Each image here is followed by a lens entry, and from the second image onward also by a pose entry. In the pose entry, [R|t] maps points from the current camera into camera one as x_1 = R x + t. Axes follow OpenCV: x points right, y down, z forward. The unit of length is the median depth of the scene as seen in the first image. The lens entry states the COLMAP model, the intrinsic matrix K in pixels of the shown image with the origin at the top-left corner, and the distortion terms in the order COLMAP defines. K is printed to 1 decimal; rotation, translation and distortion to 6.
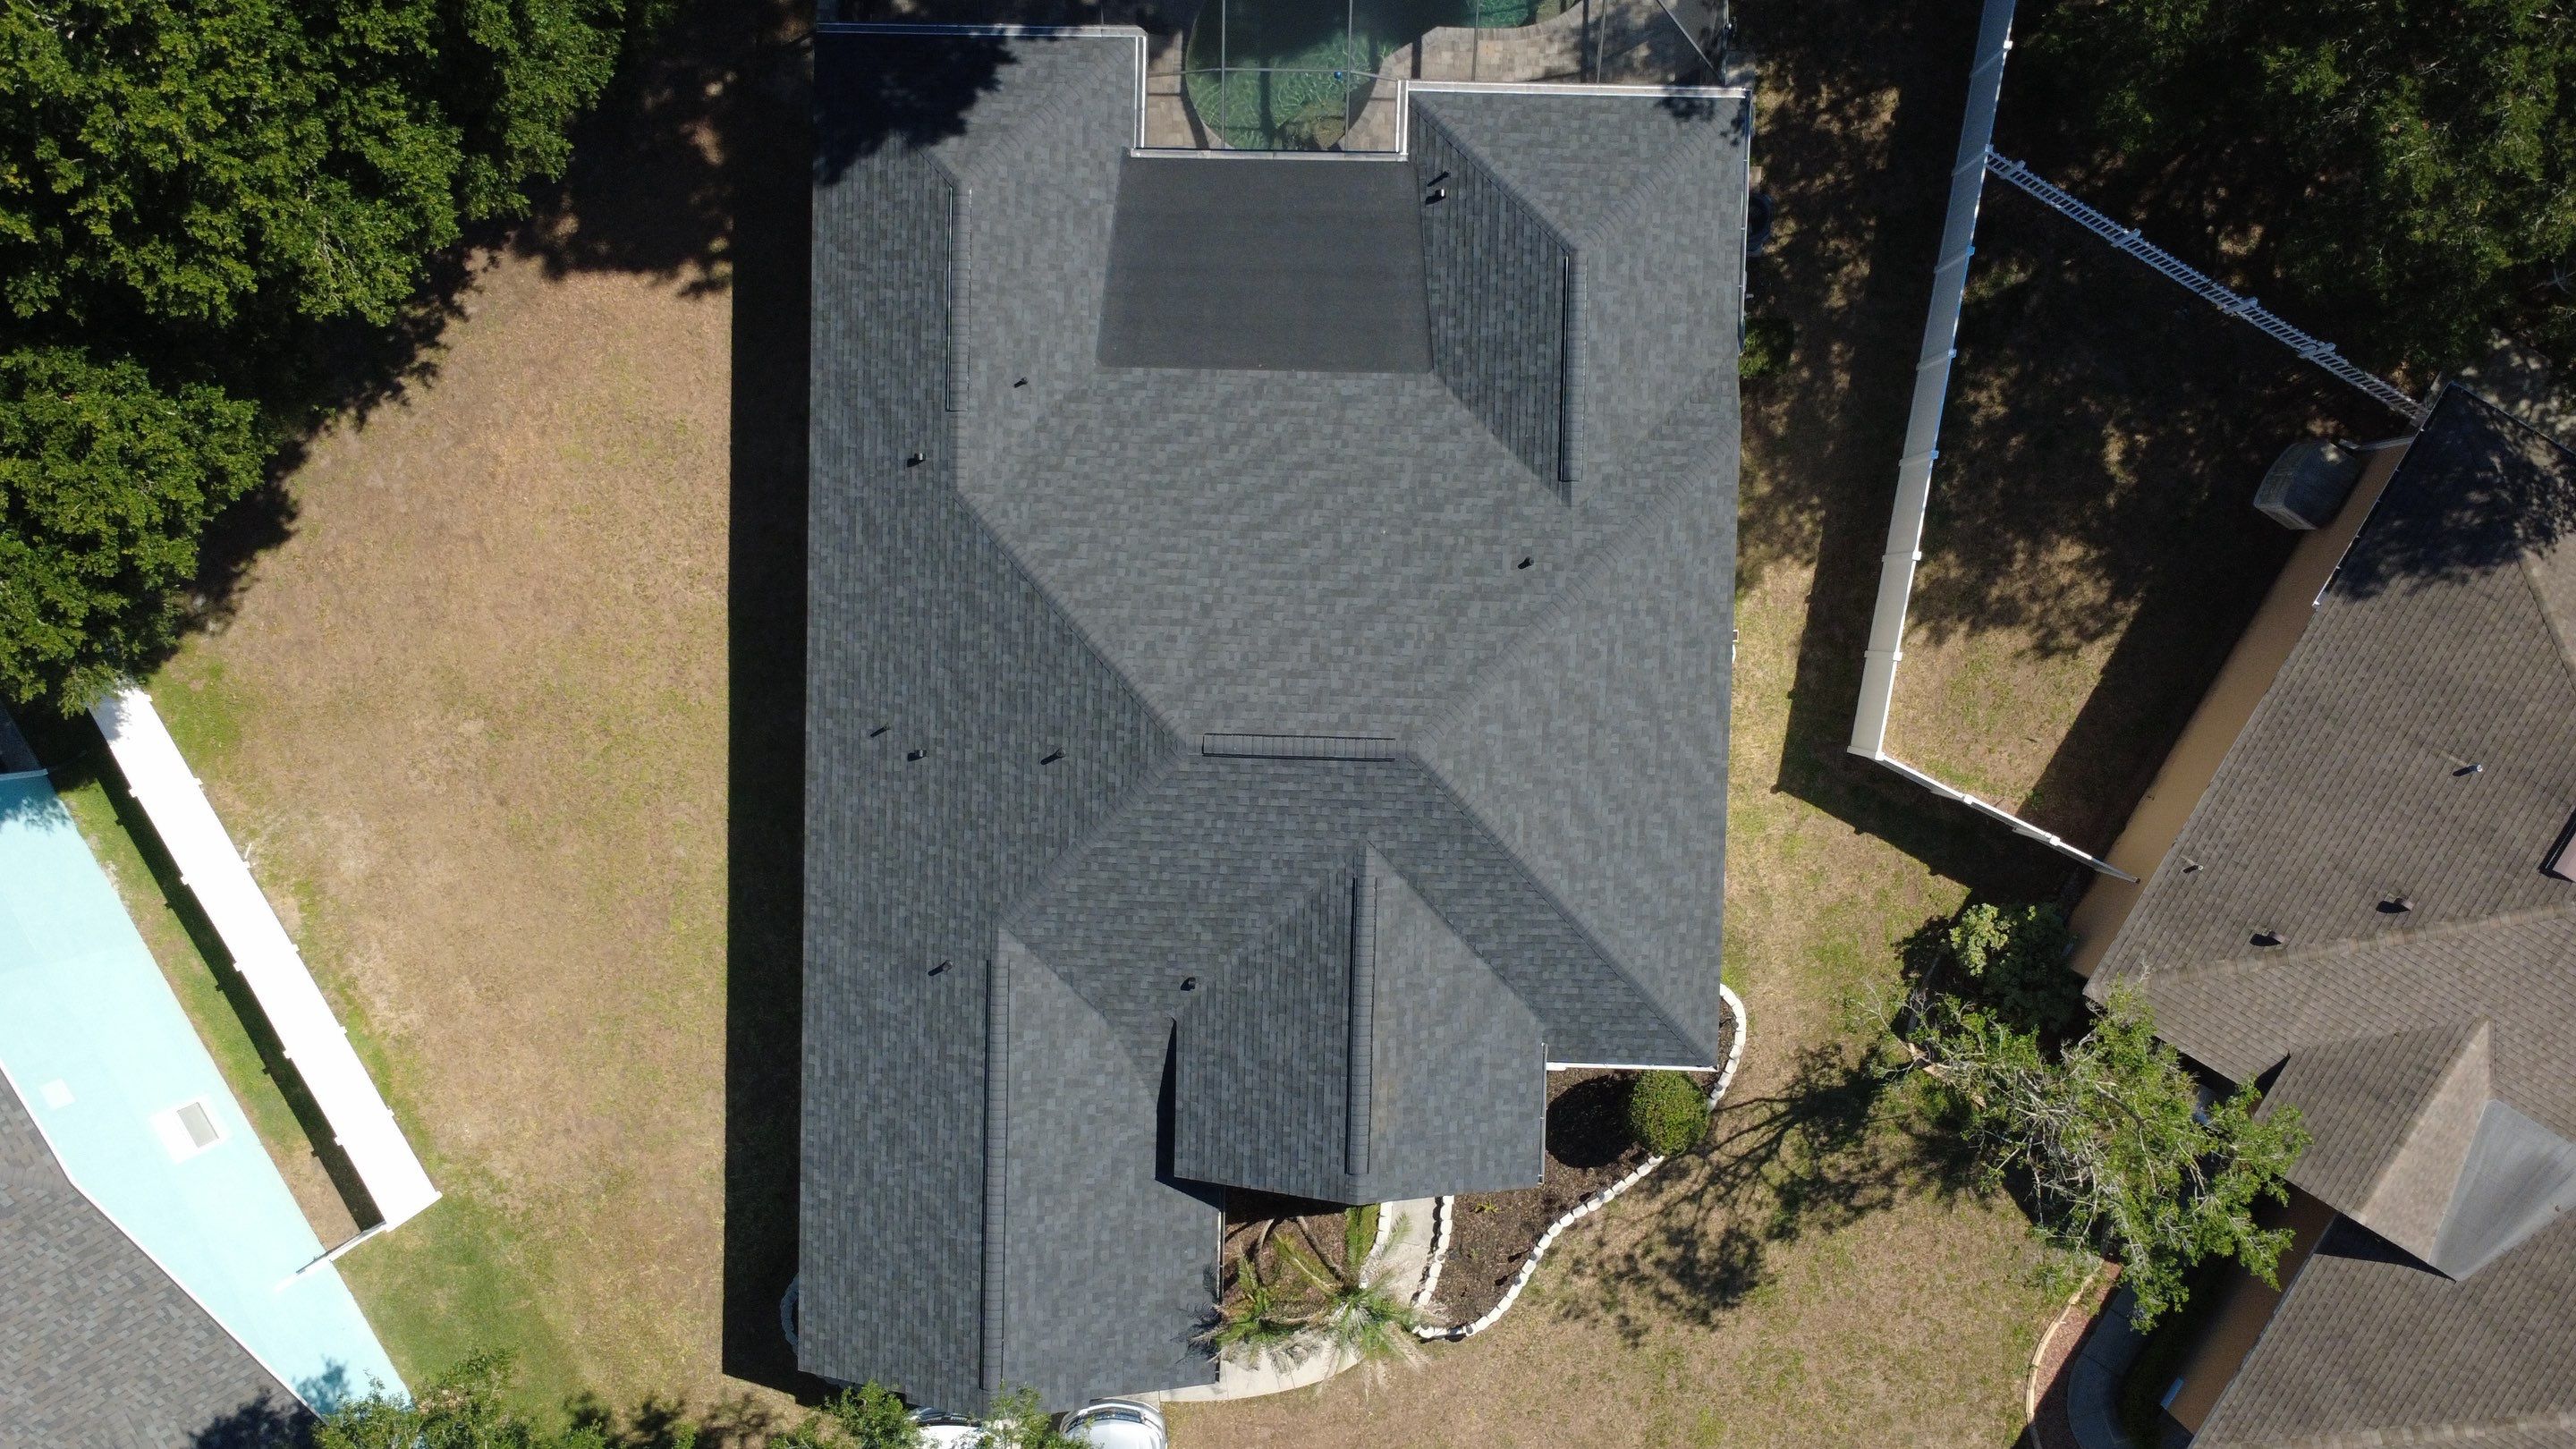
lens RADIAL K [[1848.3, 0, 1301.3], [0, 1848.3, 716.9], [0, 0, 1]] dist [-0.002114, 0.001925]
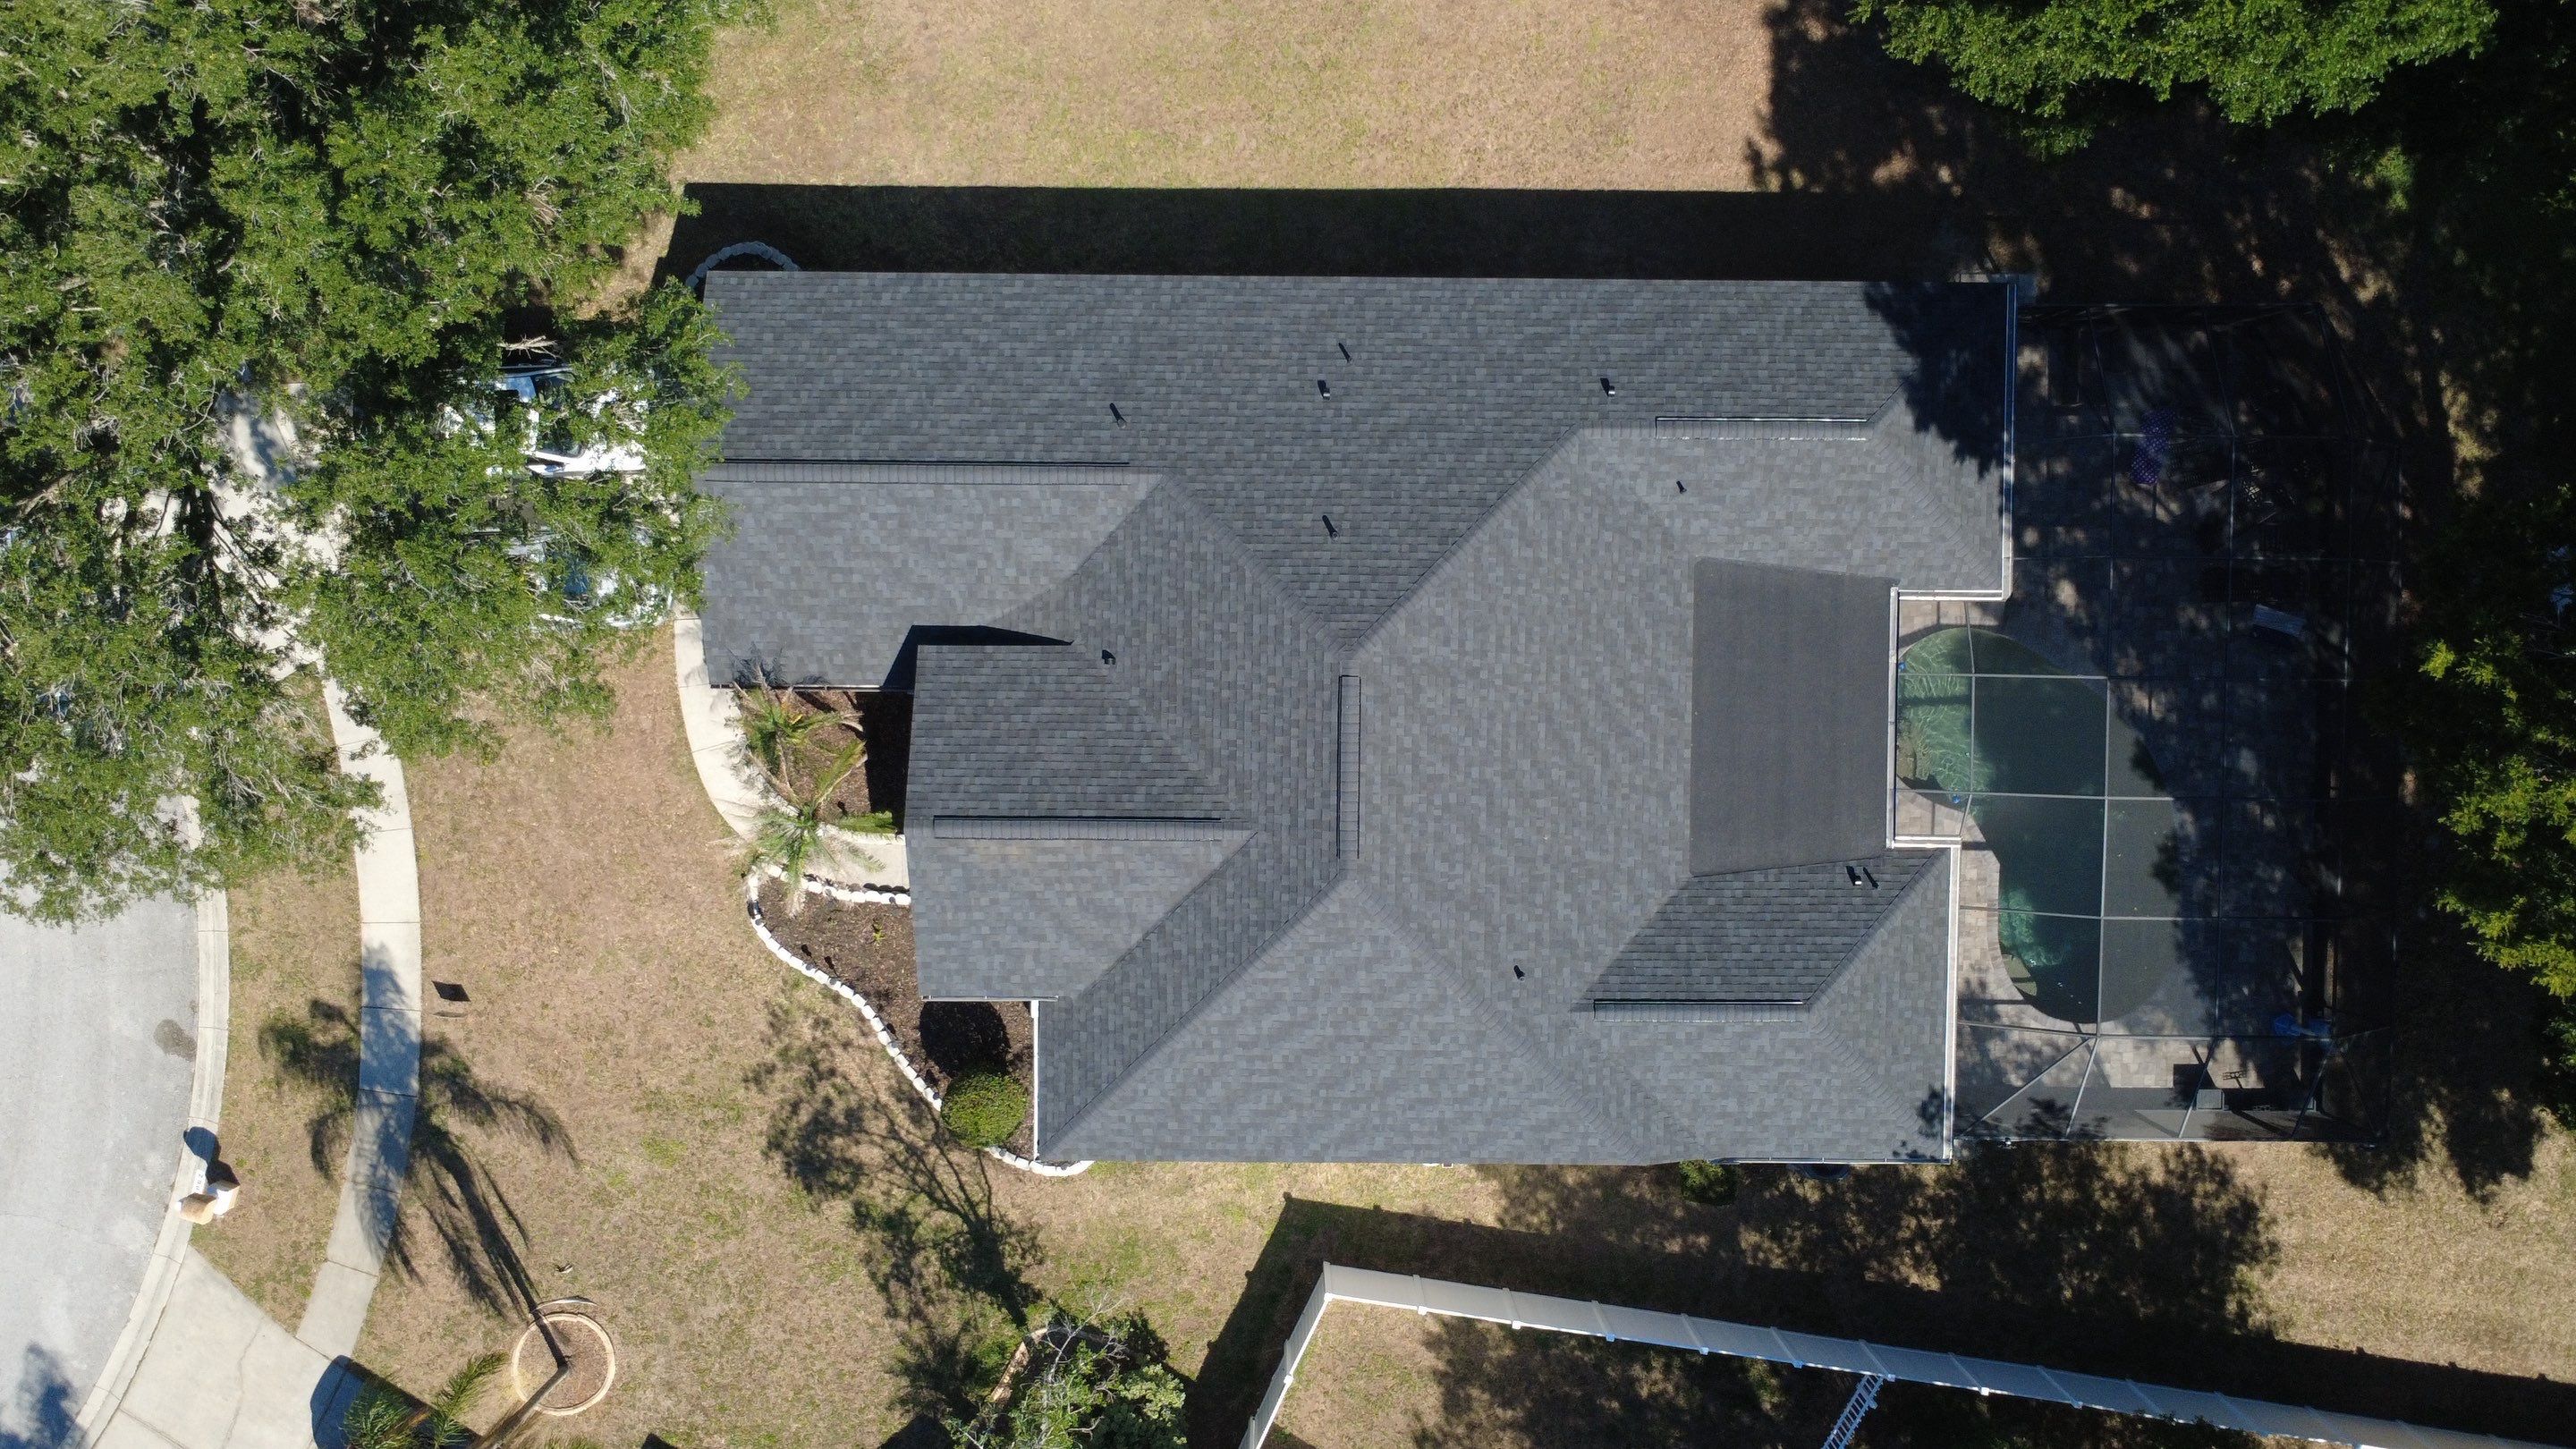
lens RADIAL K [[1848.3, 0, 1289.9], [0, 1848.3, 744.6], [0, 0, 1]] dist [-0.002114, 0.001925]
pose [[0.016966, 0.997896, 0.062580, -0.068407], [-0.998448, 0.020230, -0.051892, 0.088643], [-0.053049, -0.061602, 0.996690, -0.037314]]
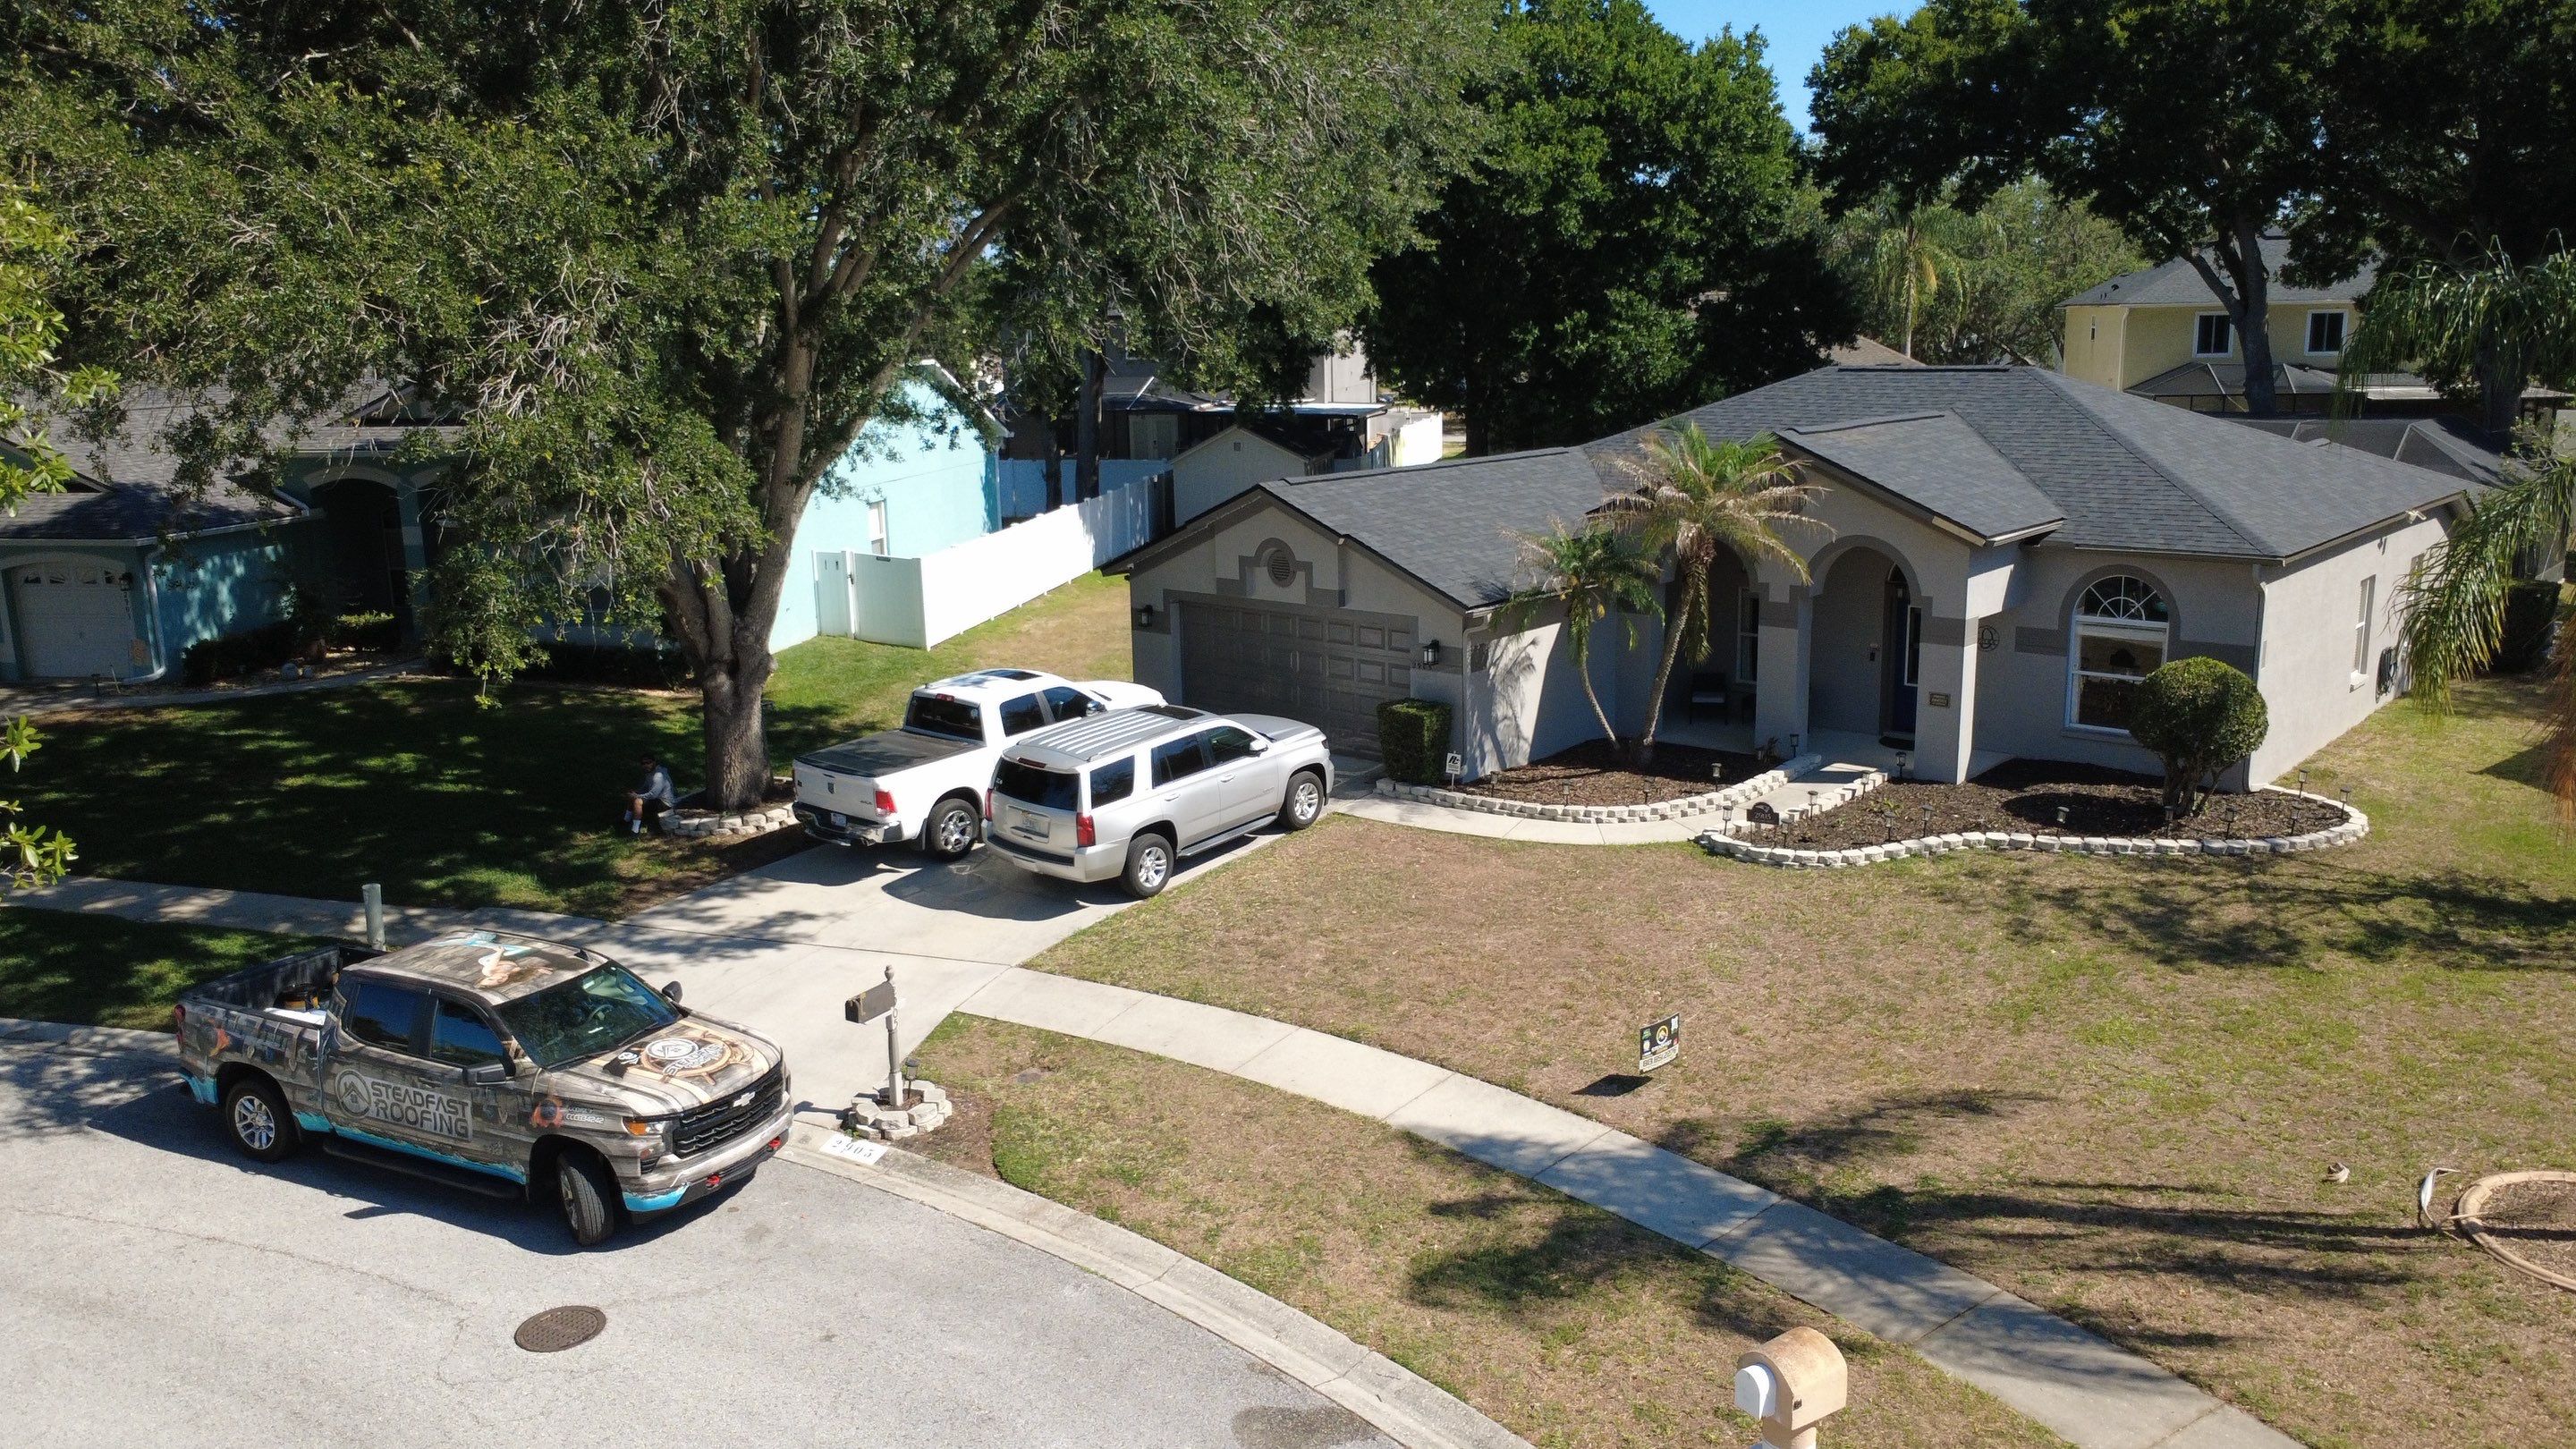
lens RADIAL K [[1848.3, 0, 1292.8], [0, 1848.3, 785.7], [0, 0, 1]] dist [-0.002114, 0.001925]
pose [[0.760830, 0.151949, -0.630912, 0.373880], [-0.648611, 0.146535, -0.746881, 0.939713], [-0.021037, 0.977466, 0.210044, 0.865174]]
